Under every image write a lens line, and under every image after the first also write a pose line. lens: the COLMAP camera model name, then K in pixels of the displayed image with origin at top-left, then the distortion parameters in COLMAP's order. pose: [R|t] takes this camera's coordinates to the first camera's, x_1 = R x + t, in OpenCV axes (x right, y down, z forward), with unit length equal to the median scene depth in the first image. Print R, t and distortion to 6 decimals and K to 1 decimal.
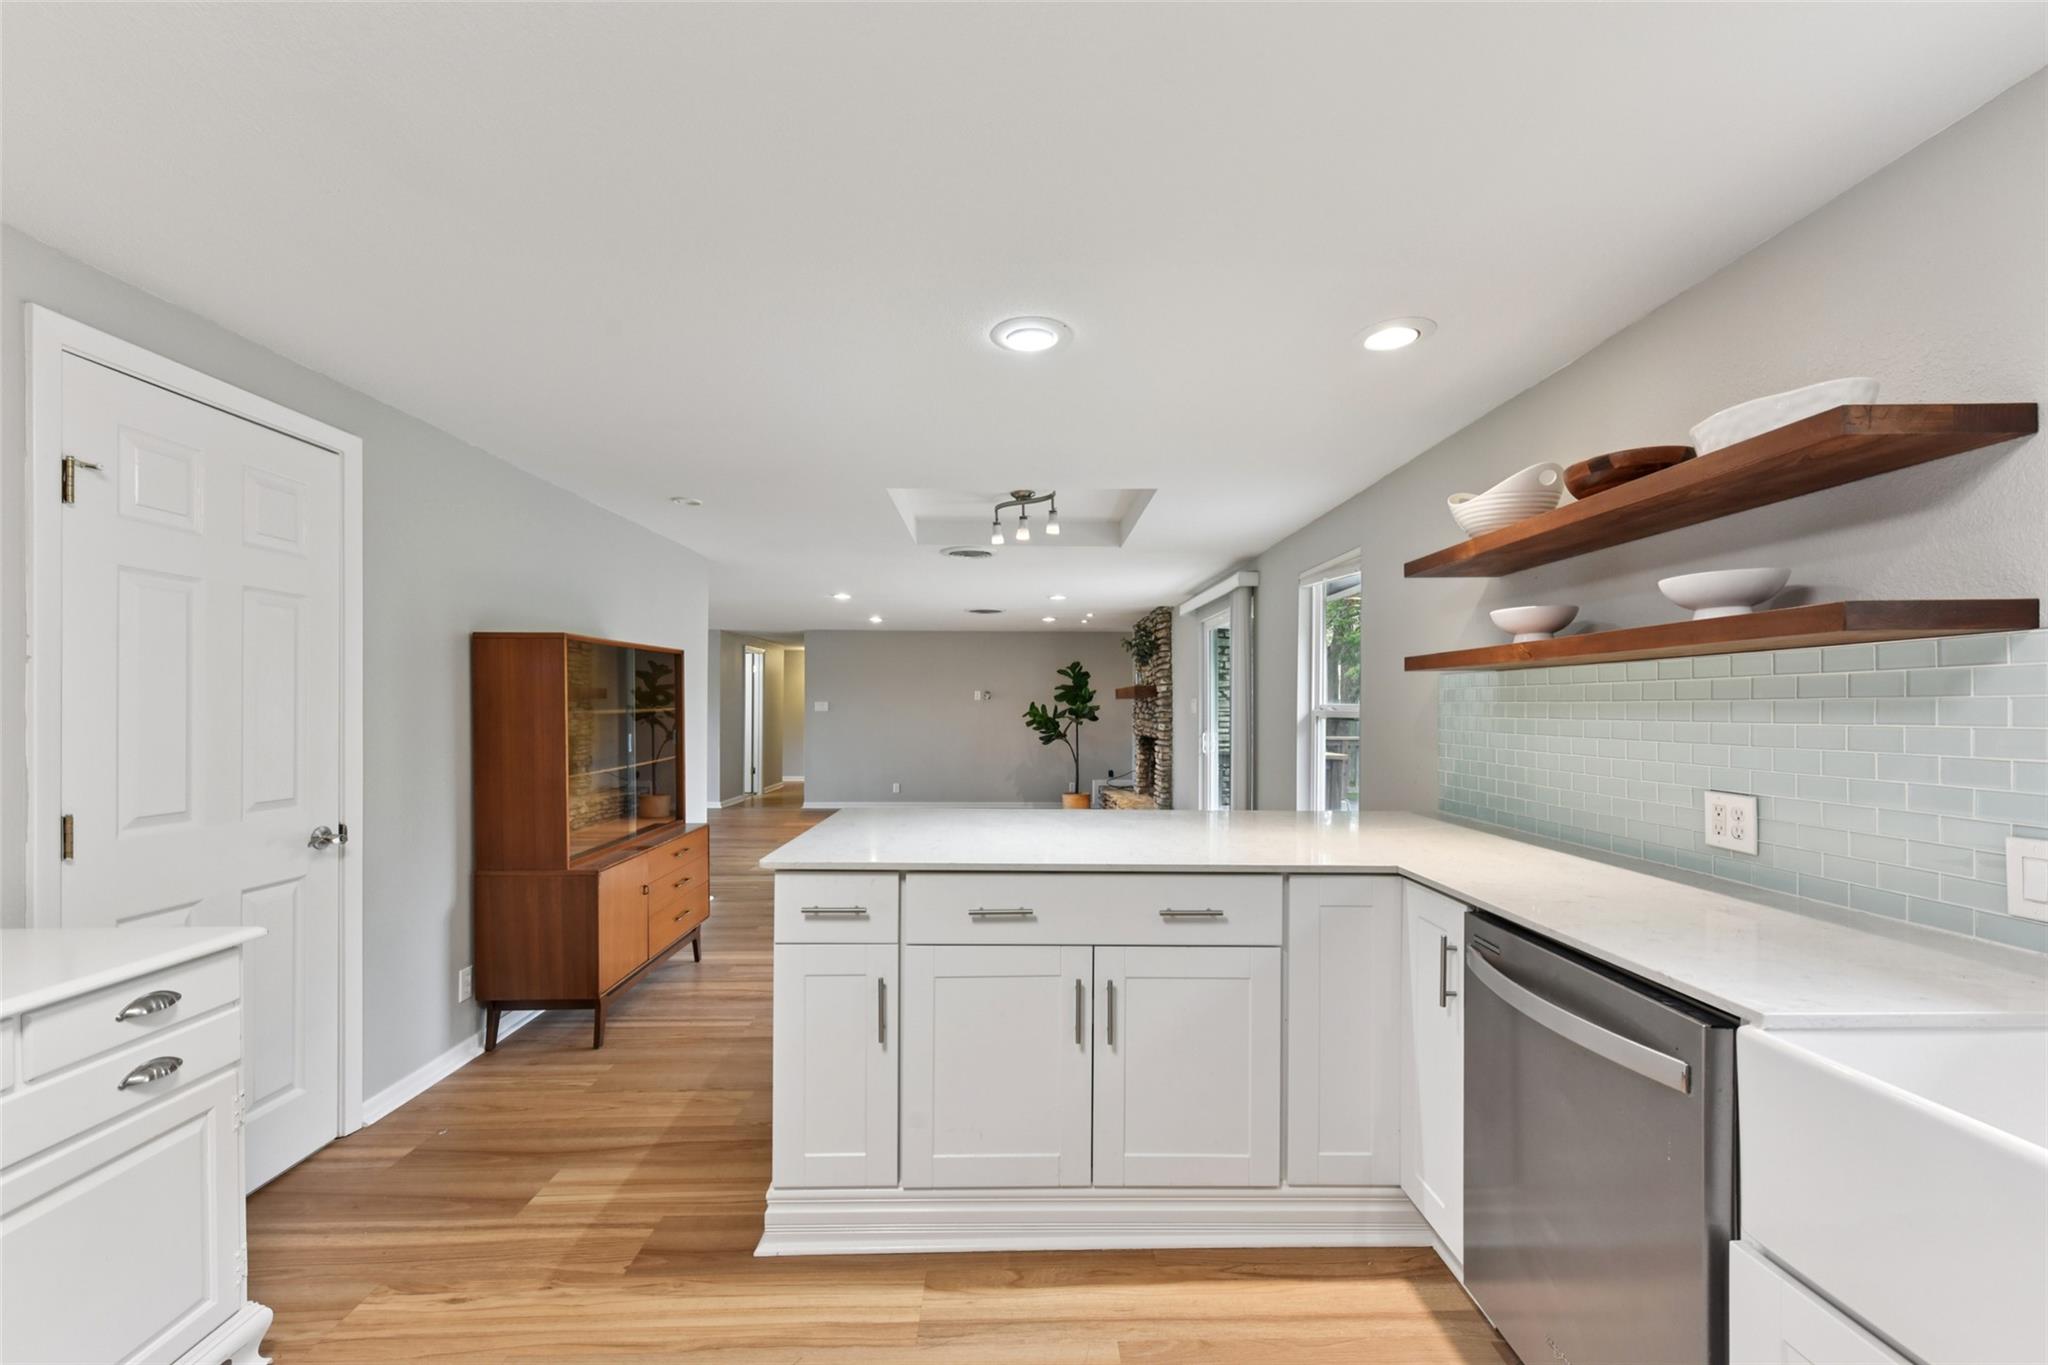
lens RADIAL K [[812.4, 0, 1020.7], [0, 812.4, 707.0], [0, 0, 1]] dist [0.000315, -0.000194]
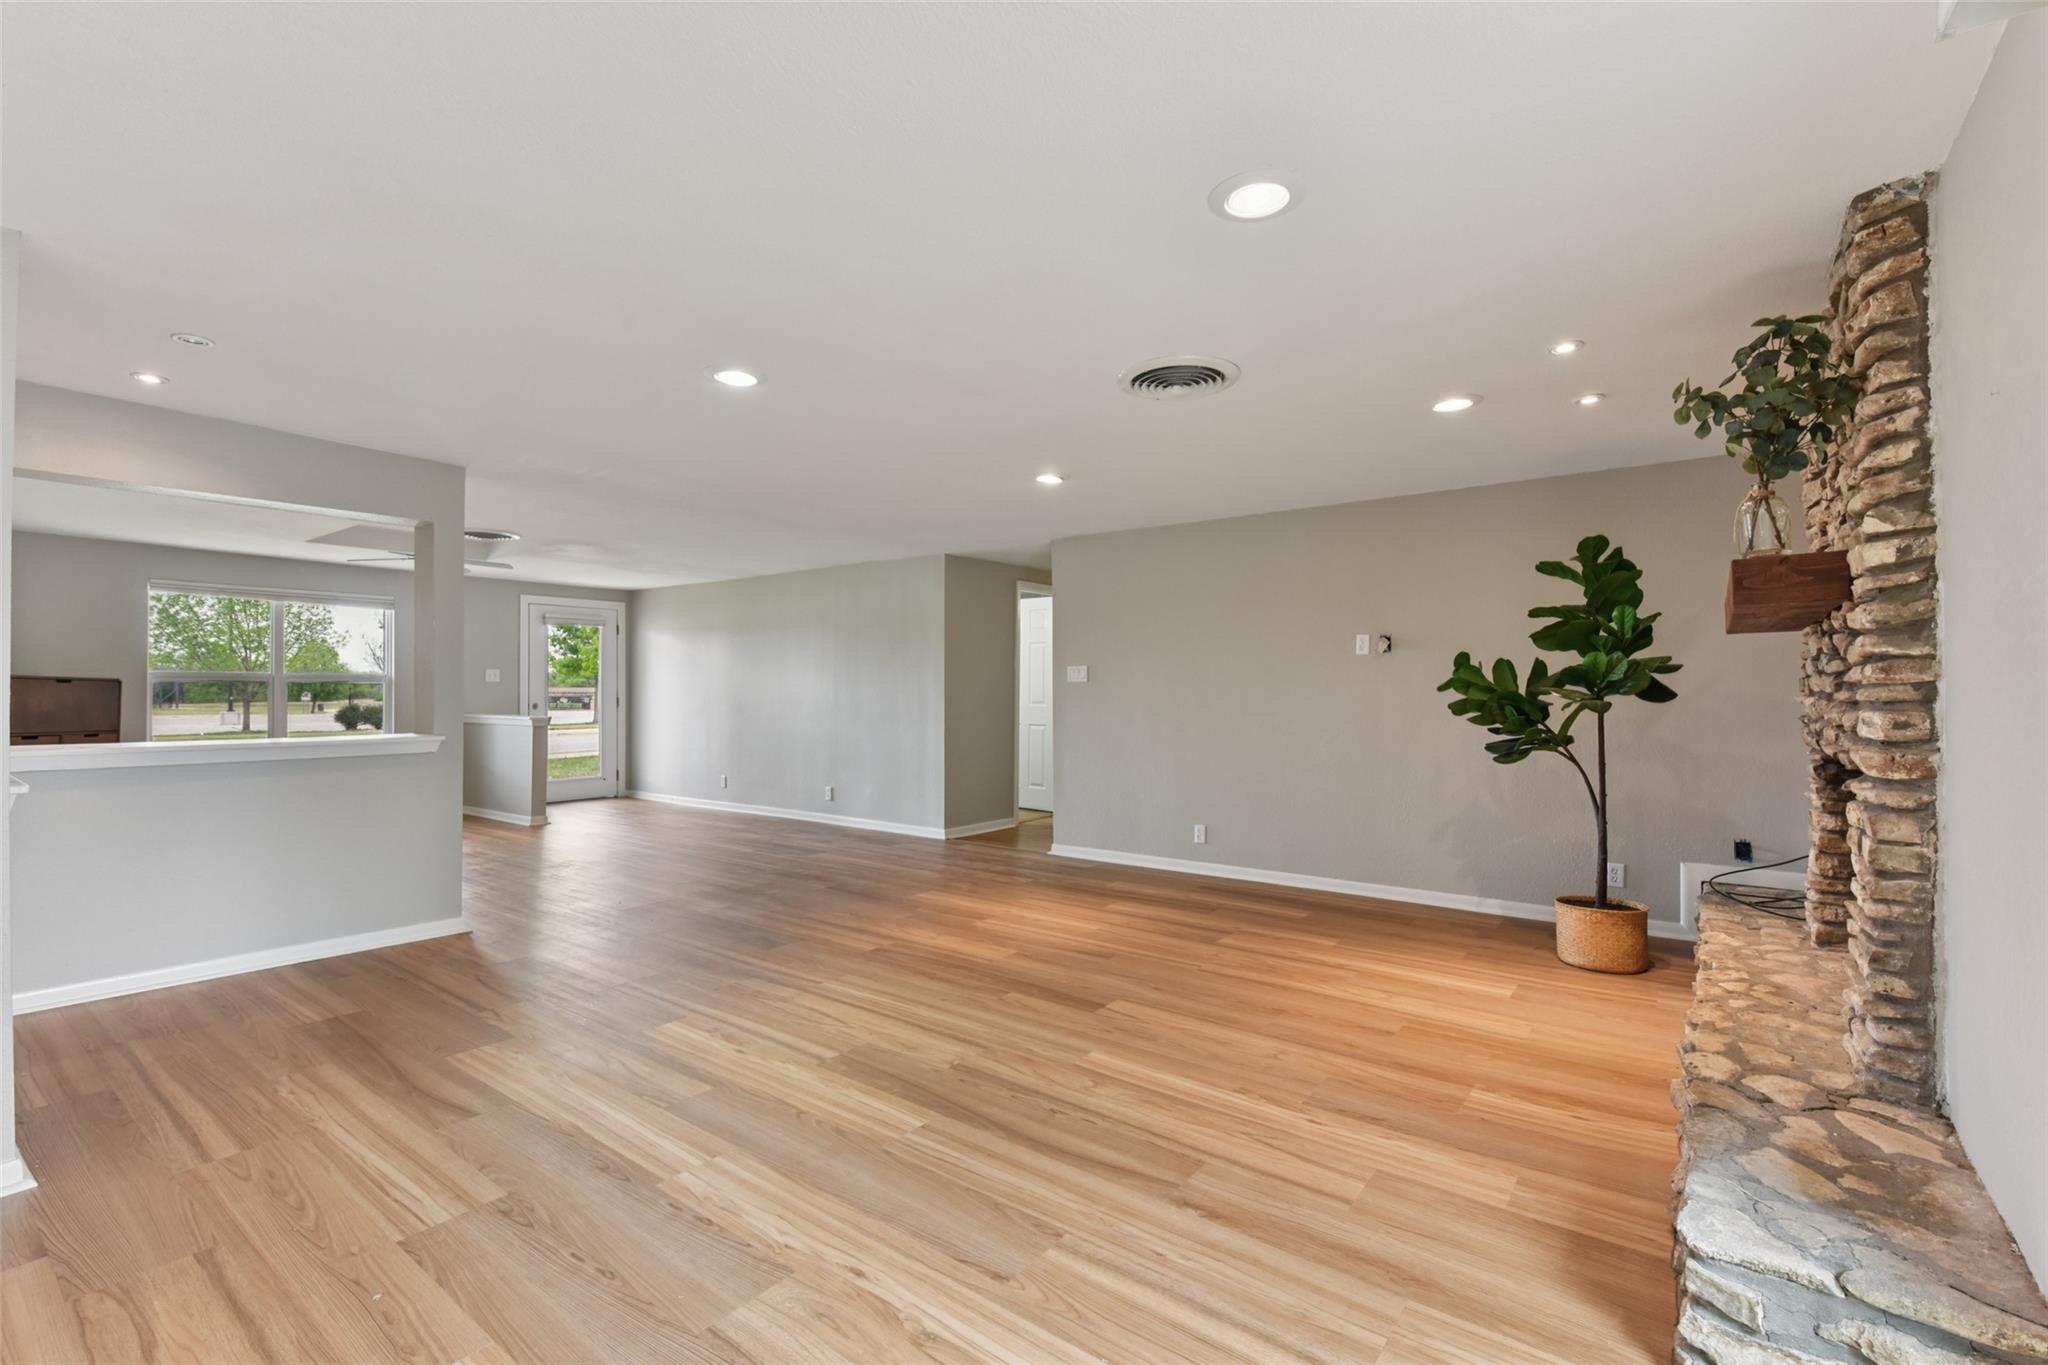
lens RADIAL K [[900.7, 0, 1040.7], [0, 900.7, 690.4], [0, 0, 1]] dist [-0.001534, -0.000453]
pose [[0.793668, -0.003283, -0.608343, 0.142867], [0.003668, 0.999993, -0.000612, 0.014324], [0.608341, -0.001746, 0.793674, 0.663223]]
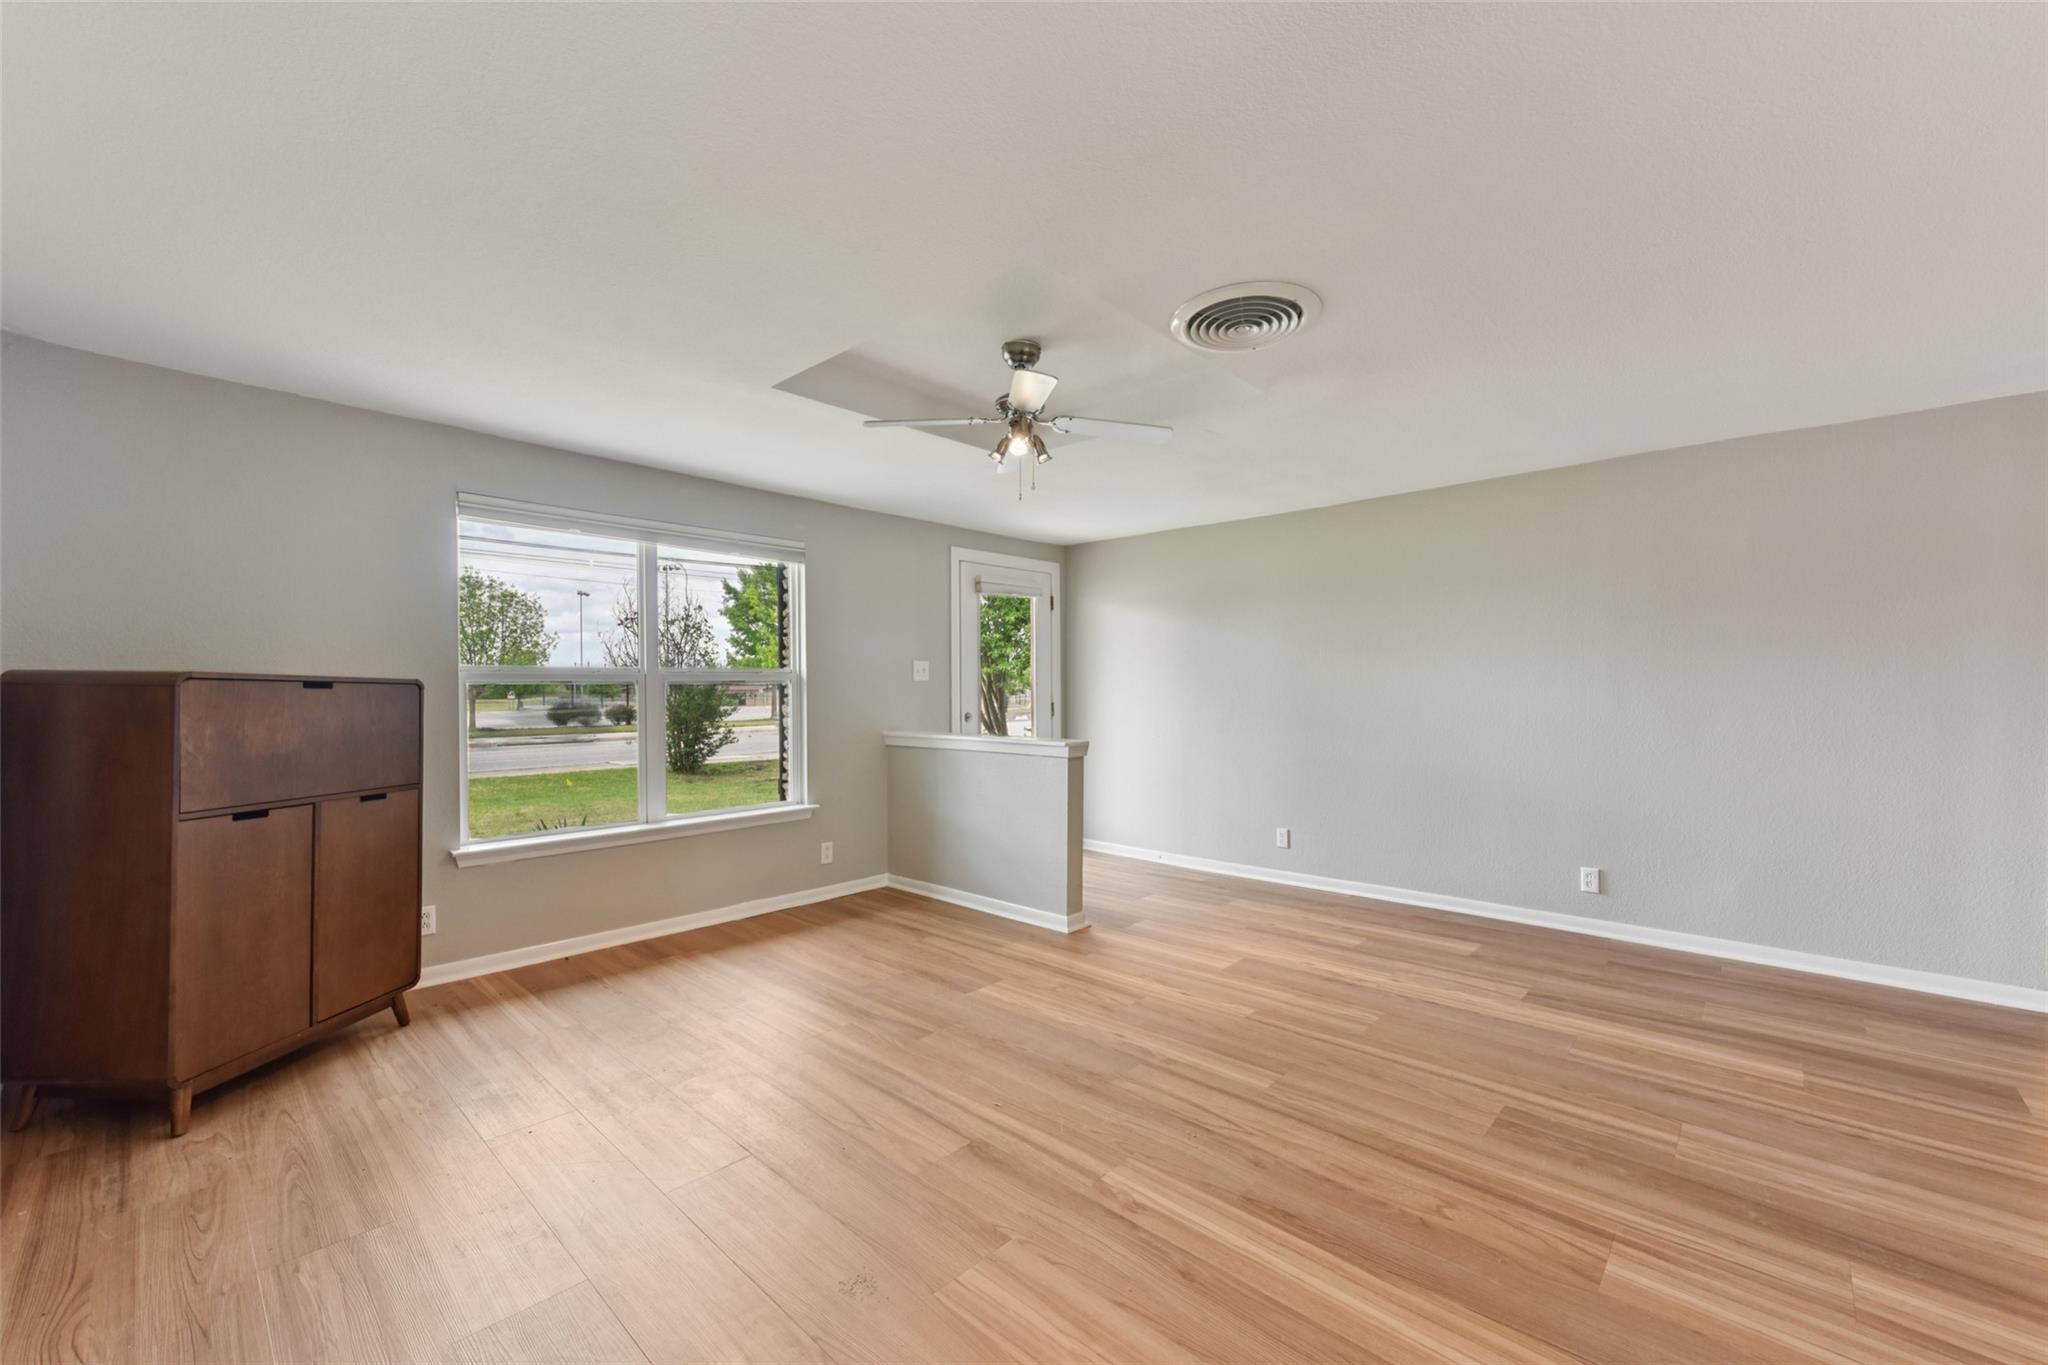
lens RADIAL K [[808.5, 0, 1029.3], [0, 808.5, 683.2], [0, 0, 1]] dist [0.001379, -0.000036]
pose [[0.726089, -0.009508, -0.687535, -0.566080], [0.008221, 0.999953, -0.005147, 0.006950], [0.687552, -0.001915, 0.726133, 0.726007]]
